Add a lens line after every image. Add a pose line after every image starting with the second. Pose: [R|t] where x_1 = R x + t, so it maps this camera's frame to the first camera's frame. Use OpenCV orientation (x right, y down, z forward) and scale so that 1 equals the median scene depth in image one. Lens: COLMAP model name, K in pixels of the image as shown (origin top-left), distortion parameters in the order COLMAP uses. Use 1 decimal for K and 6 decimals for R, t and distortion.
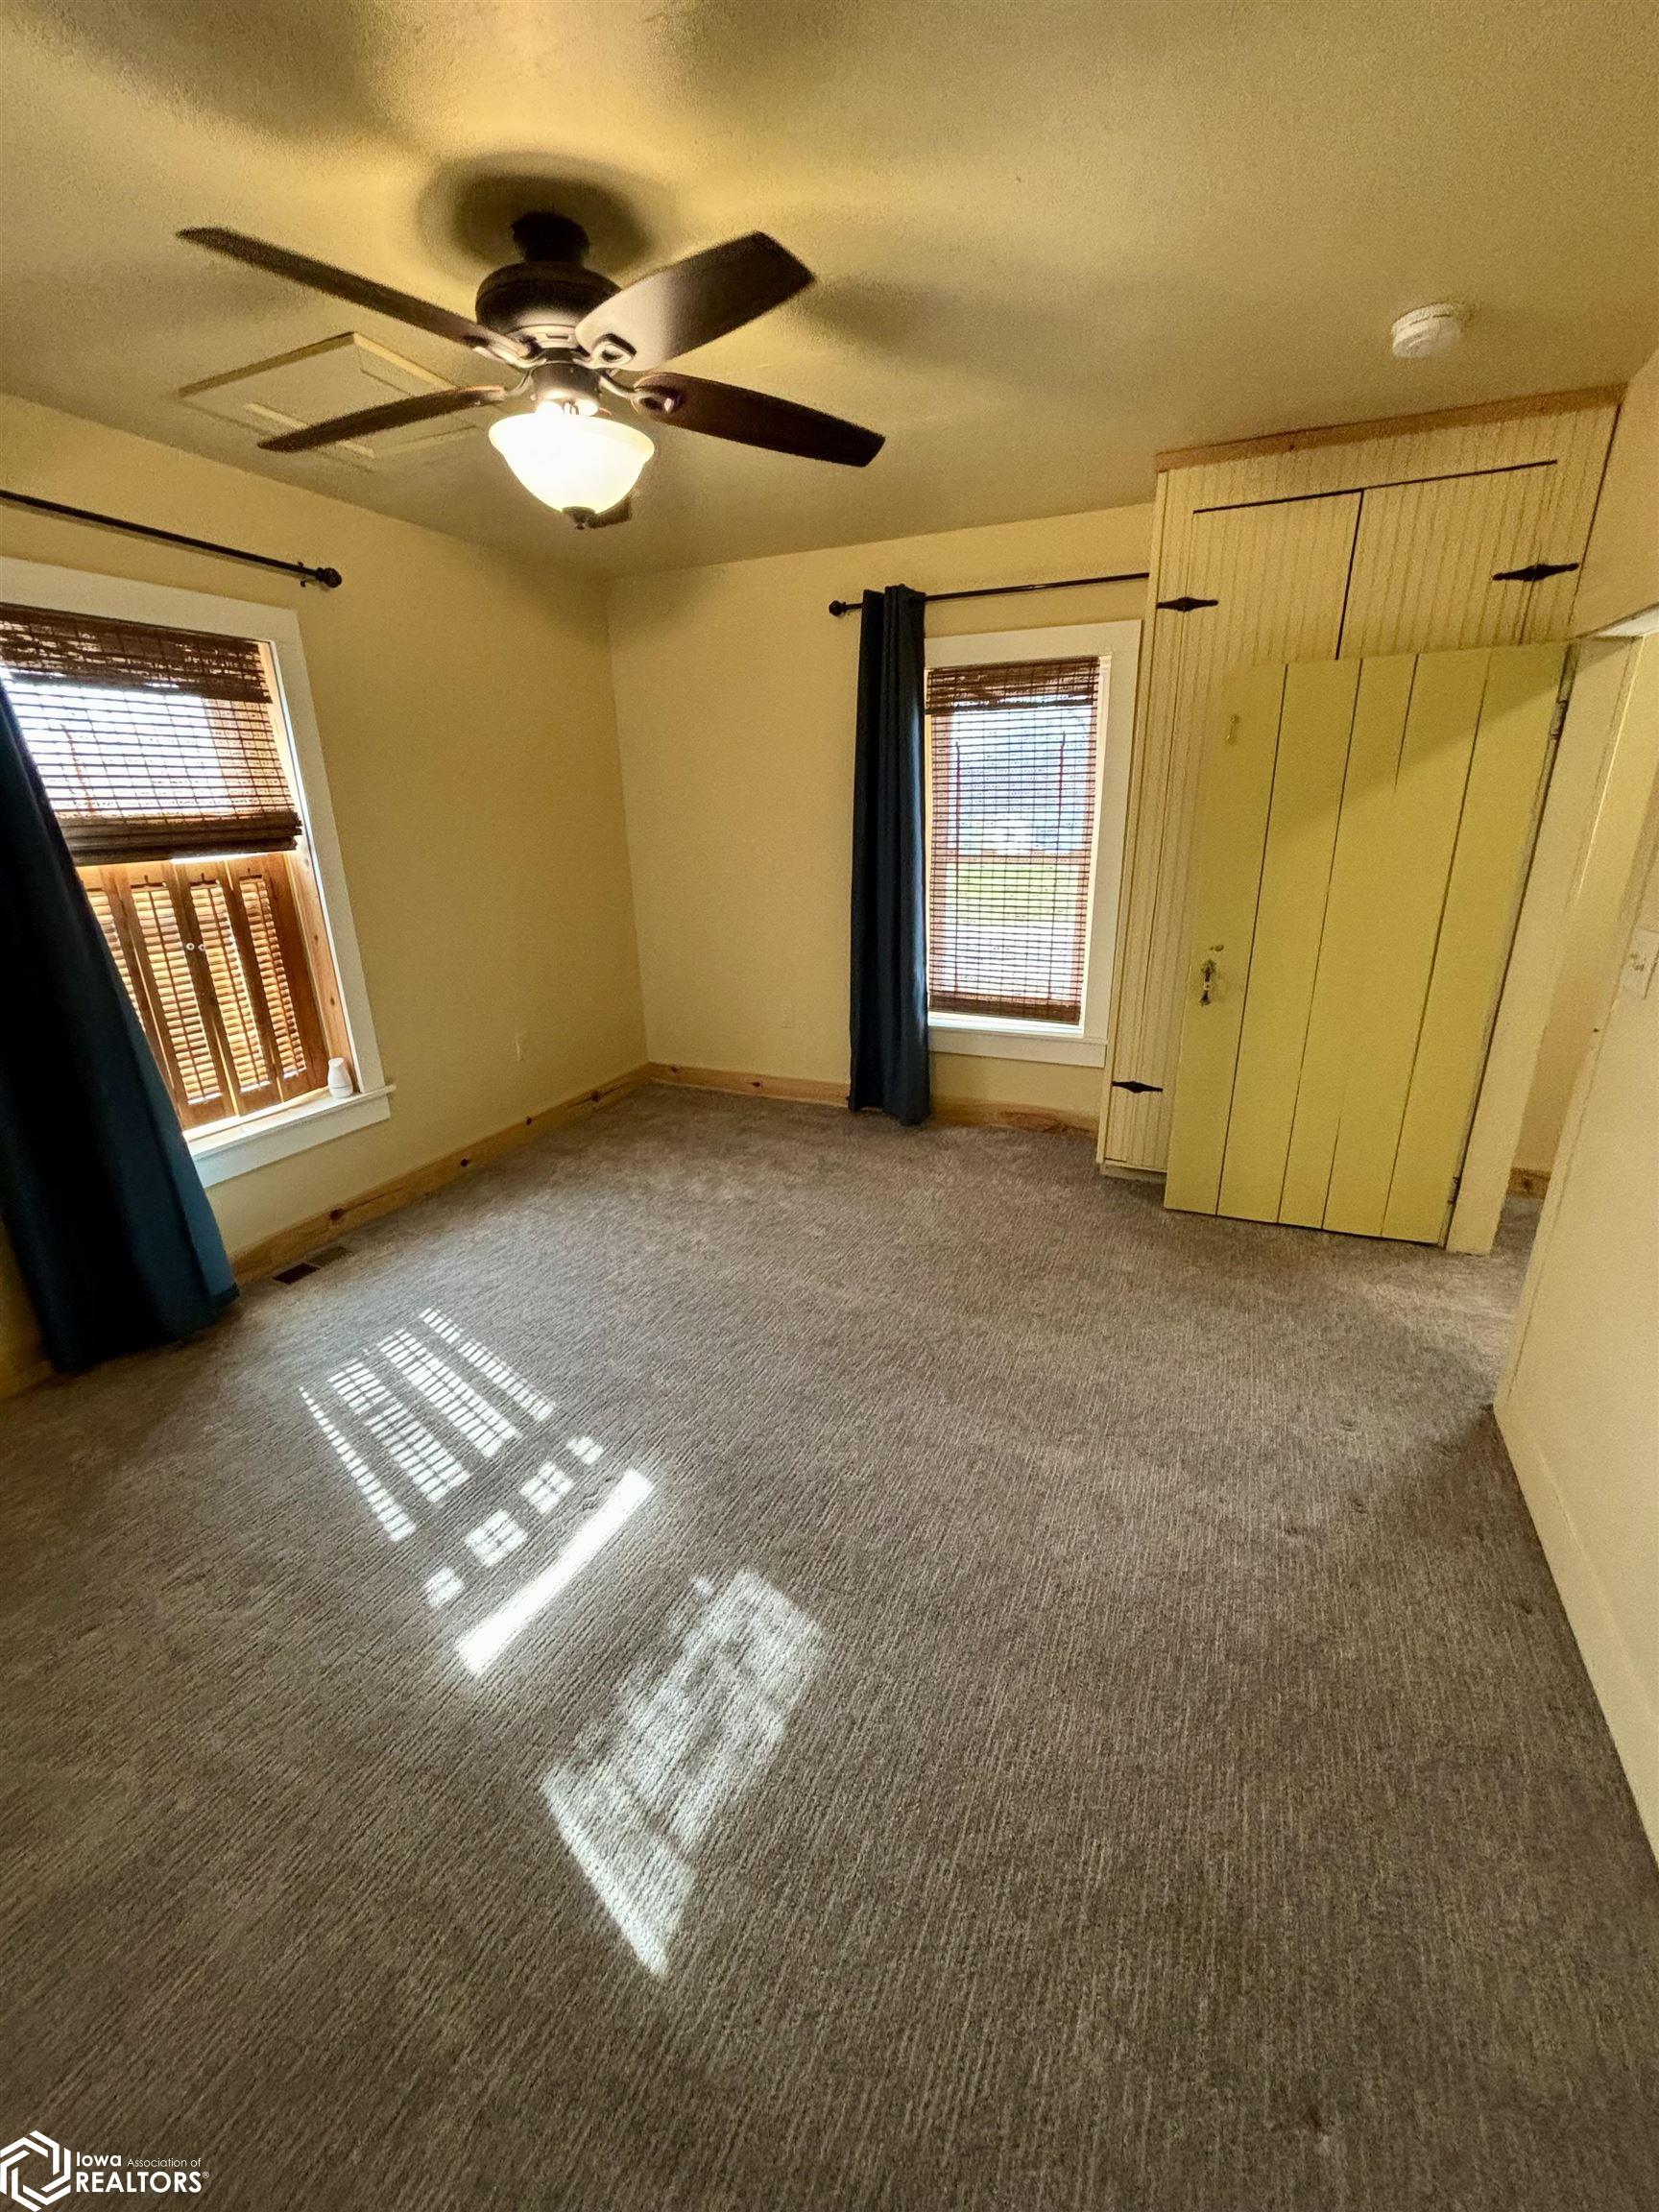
lens RADIAL K [[887.5, 0, 825.5], [0, 887.5, 1096.3], [0, 0, 1]] dist [-0.001073, -0.000352]
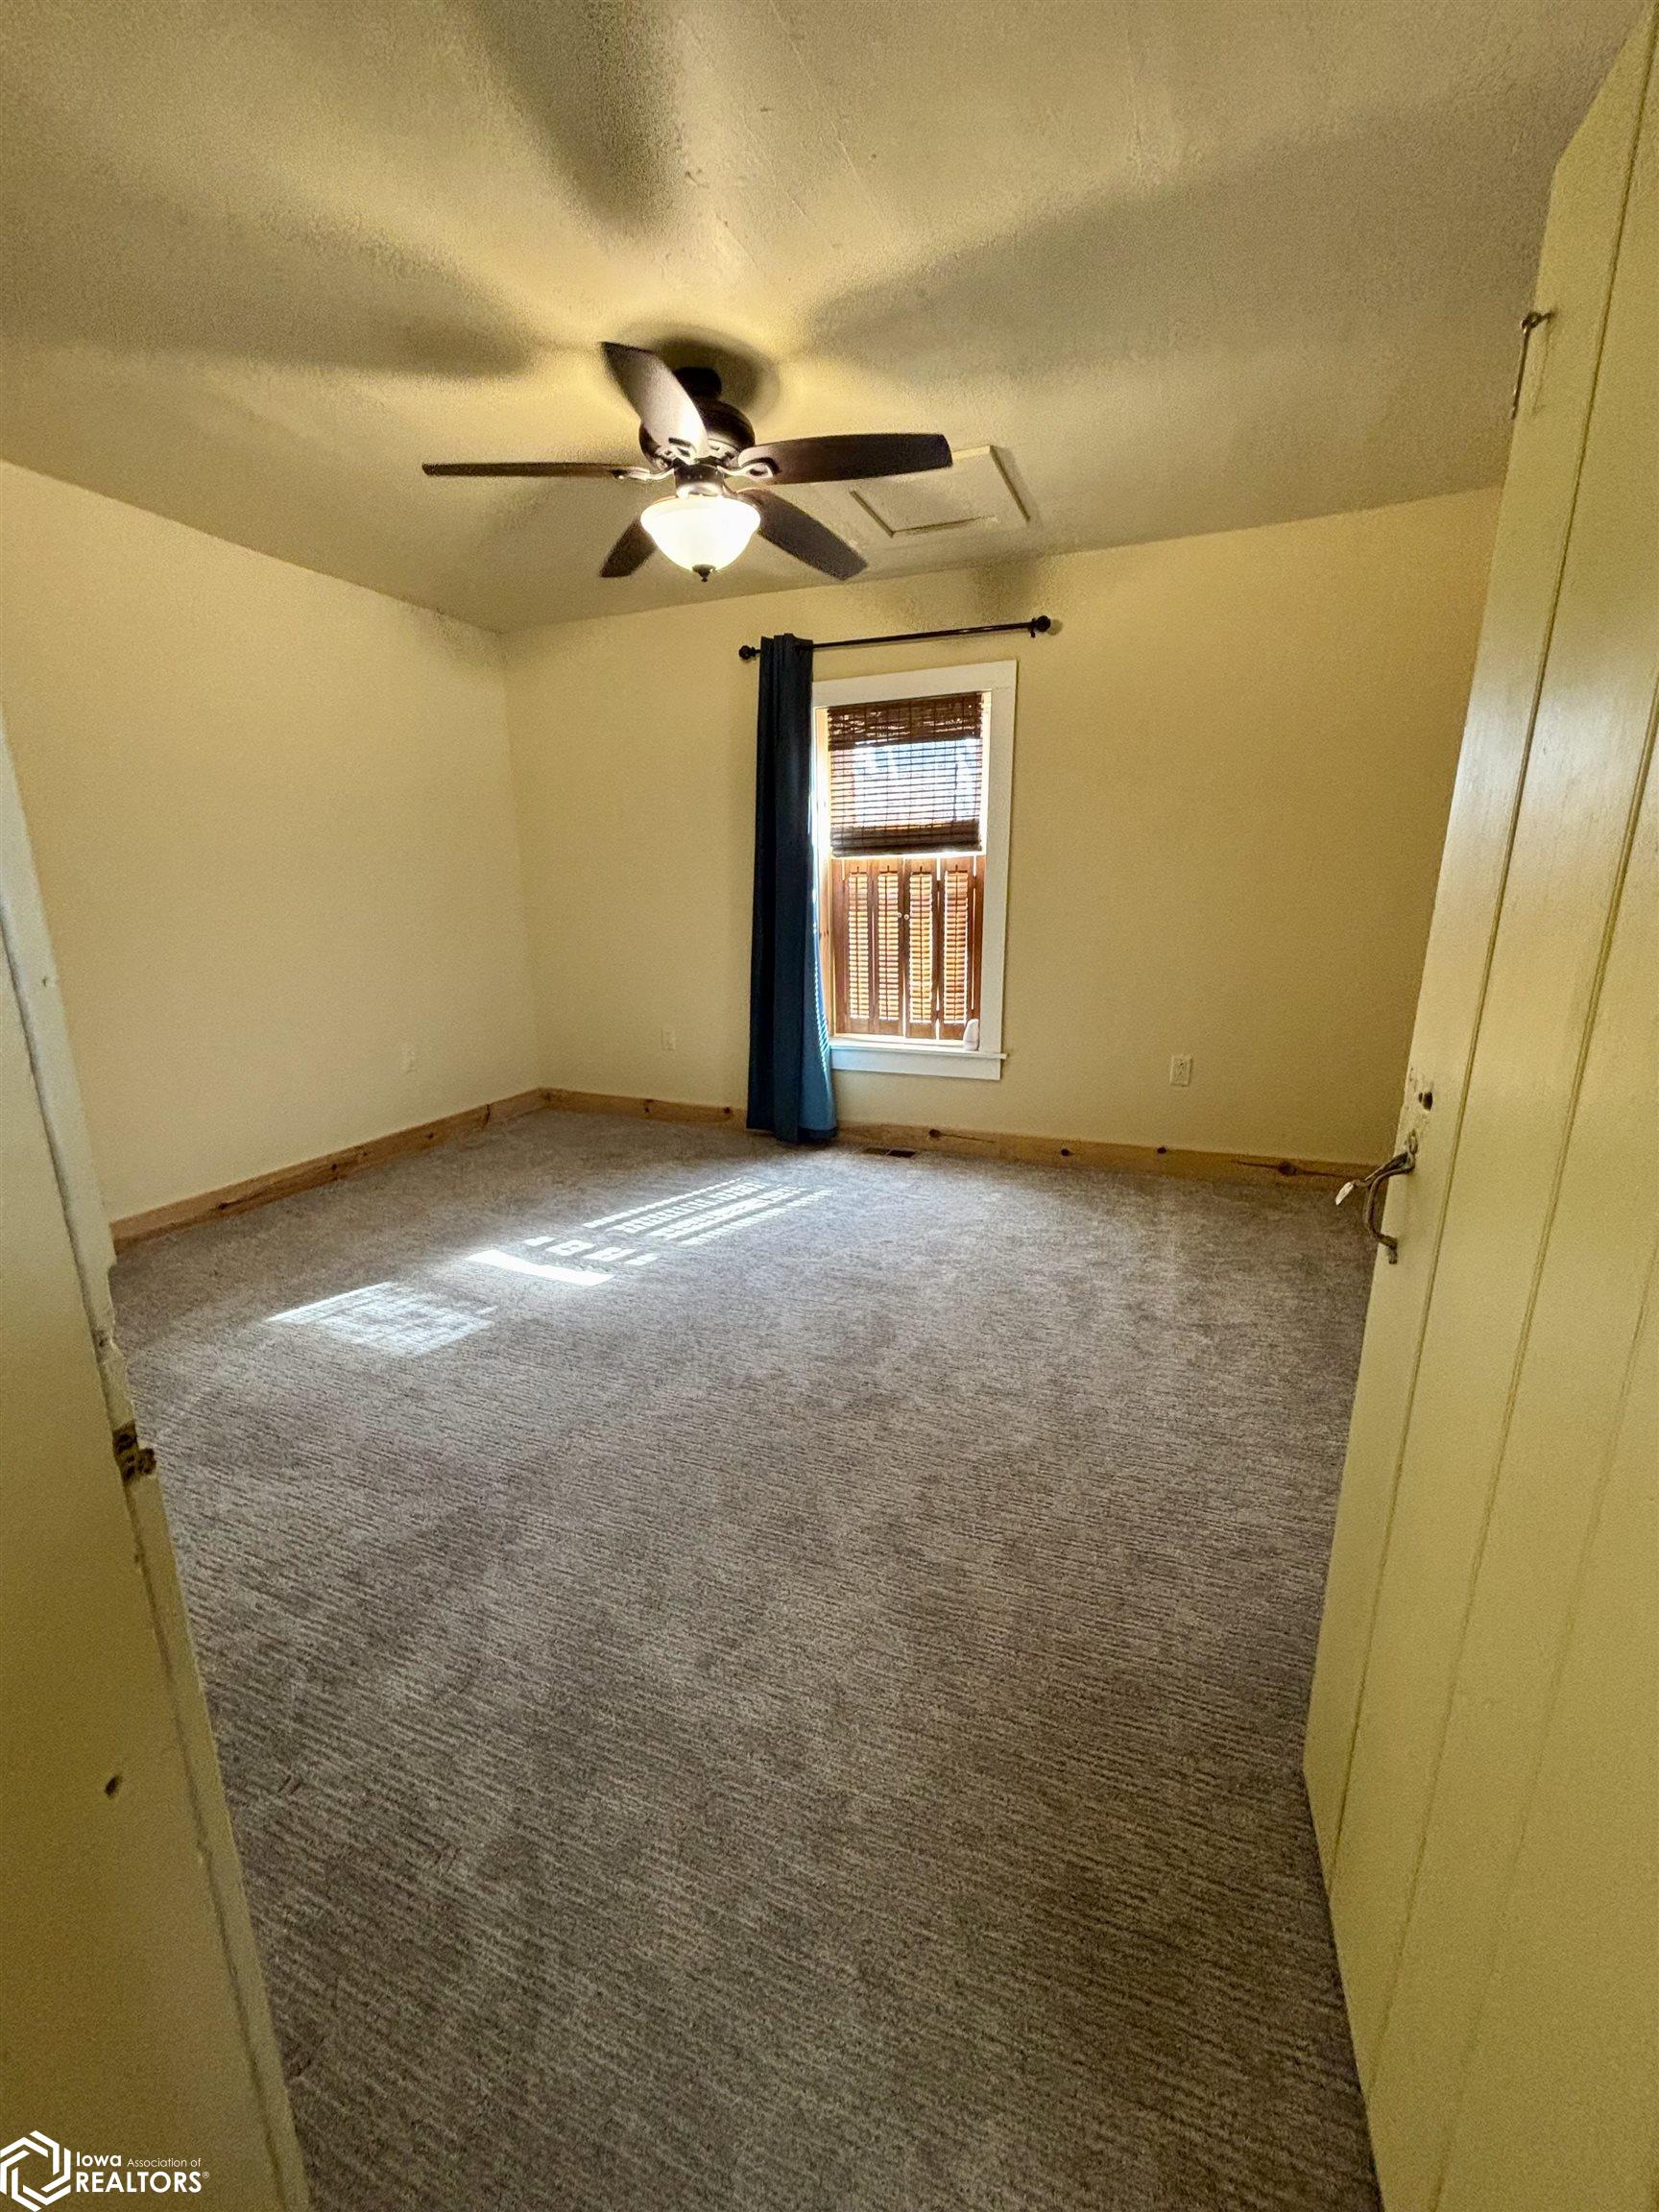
lens RADIAL K [[883.6, 0, 846.5], [0, 883.6, 1113.9], [0, 0, 1]] dist [0.031763, -0.000066]
pose [[0.034262, 0.261076, -0.964710, 0.856427], [-0.306540, 0.921495, 0.238494, -0.202333], [0.951241, 0.287551, 0.111602, 0.909361]]
